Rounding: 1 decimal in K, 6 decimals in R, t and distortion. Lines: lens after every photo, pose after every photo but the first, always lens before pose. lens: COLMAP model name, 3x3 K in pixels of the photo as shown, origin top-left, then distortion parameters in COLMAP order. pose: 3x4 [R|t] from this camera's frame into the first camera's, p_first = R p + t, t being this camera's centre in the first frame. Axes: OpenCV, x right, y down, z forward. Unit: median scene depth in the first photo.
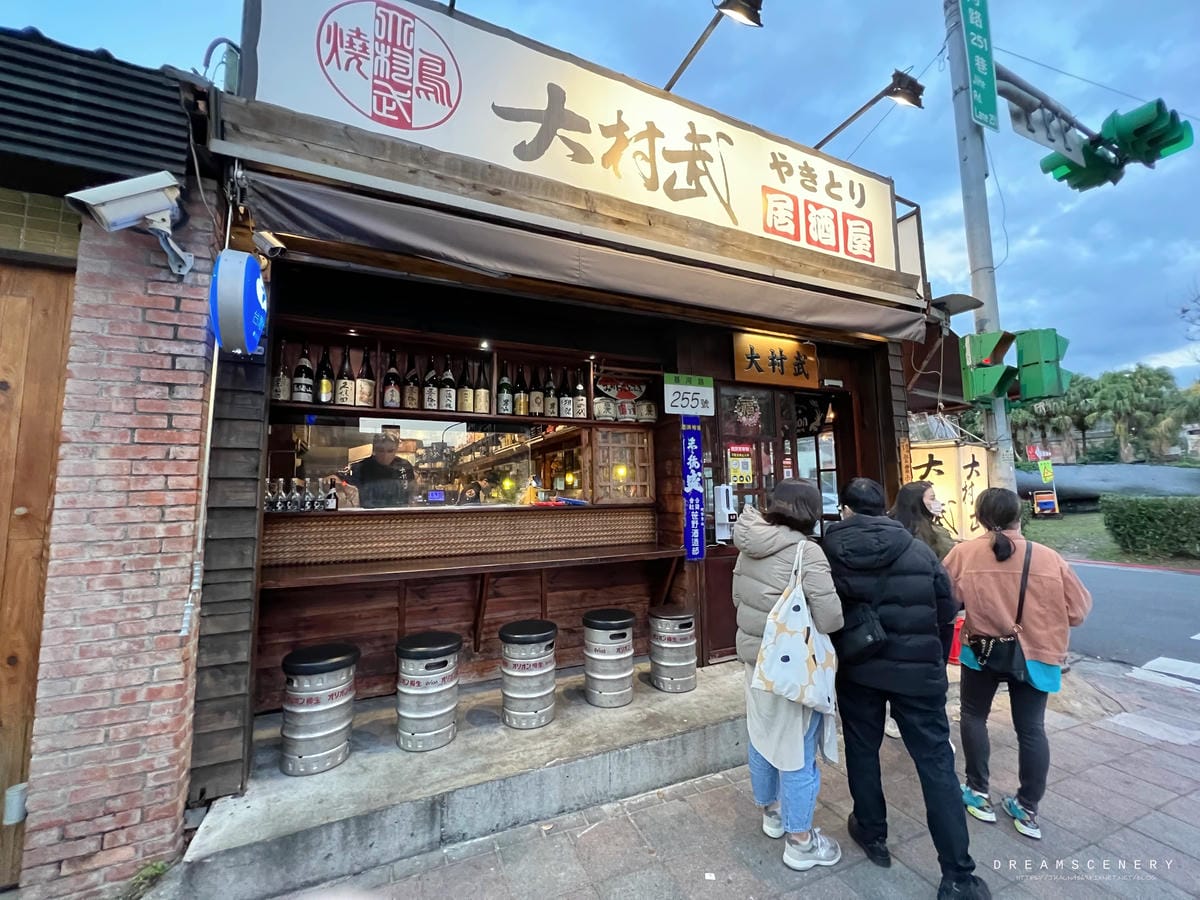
lens RADIAL K [[484.0, 0, 598.9], [0, 484.0, 447.0], [0, 0, 1]] dist [-0.003071, -0.000140]
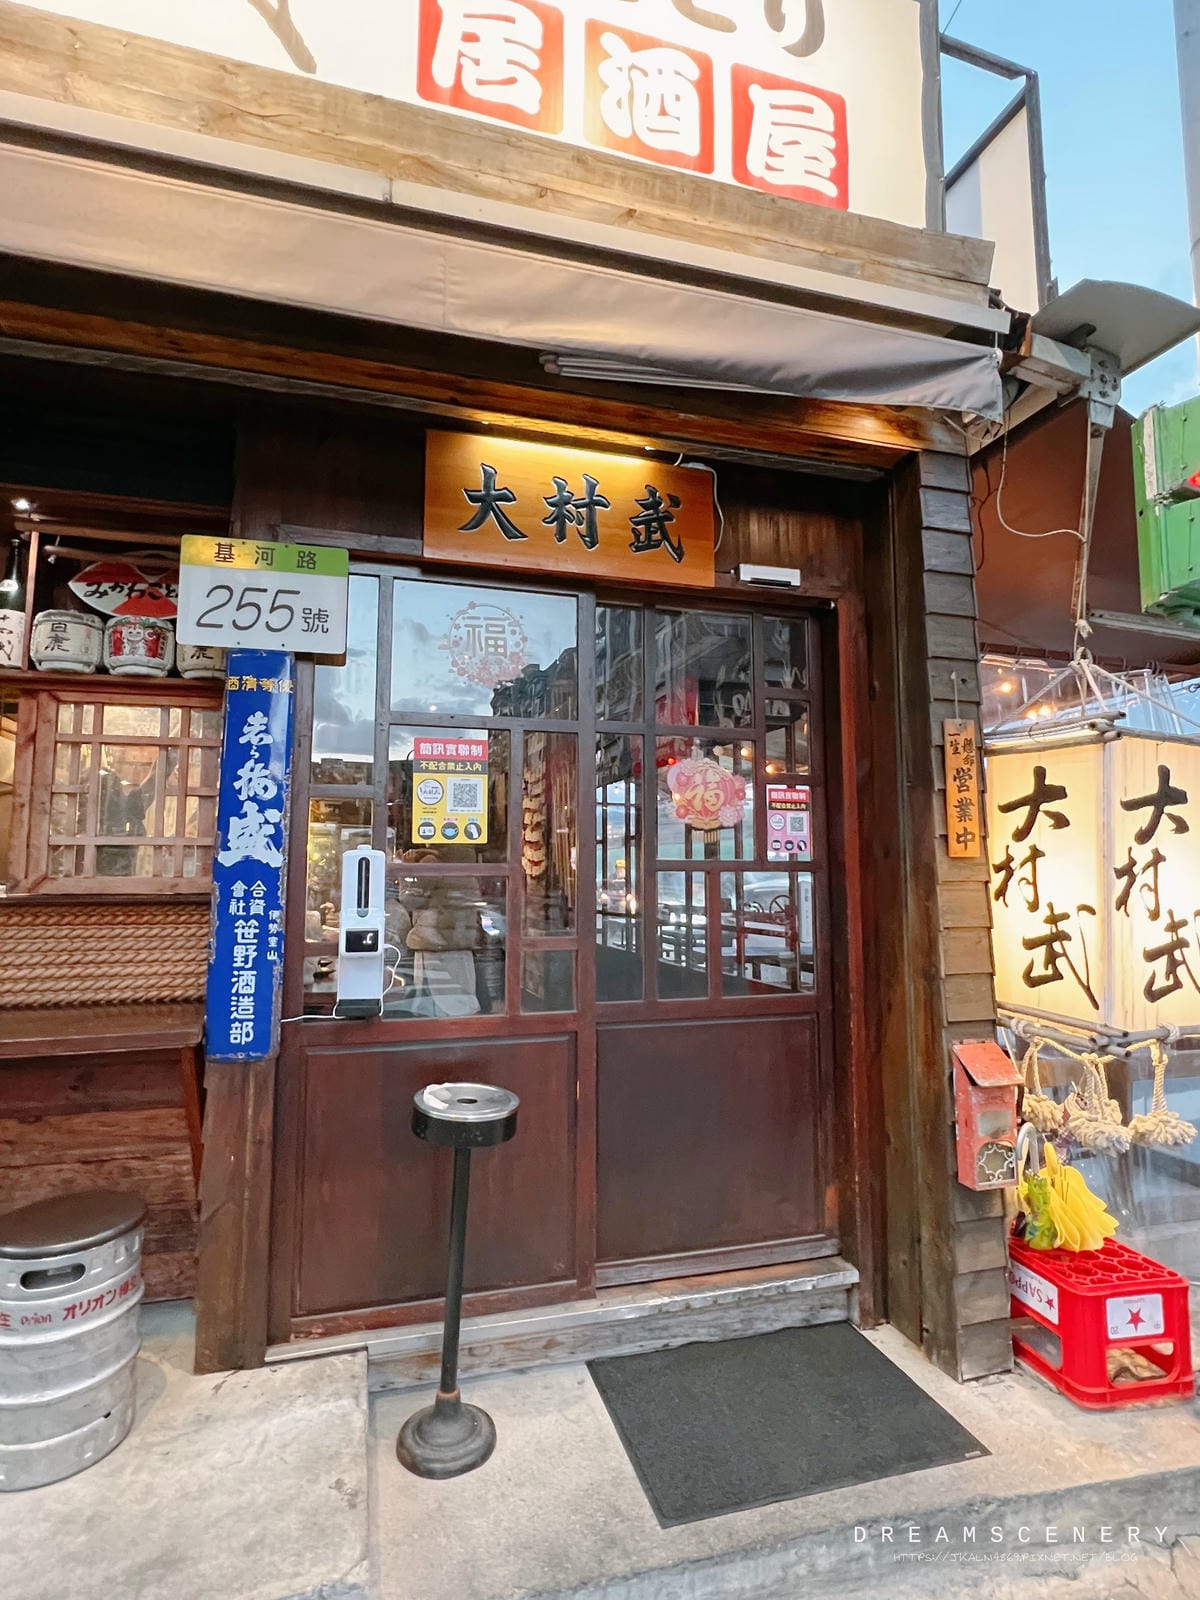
lens RADIAL K [[836.6, 0, 601.9], [0, 836.6, 789.6], [0, 0, 1]] dist [-0.001776, 0.000859]
pose [[0.990139, 0.003193, -0.140049, 0.523675], [-0.003906, 0.999981, -0.004811, 0.038787], [0.140031, 0.005310, 0.990133, 0.419328]]
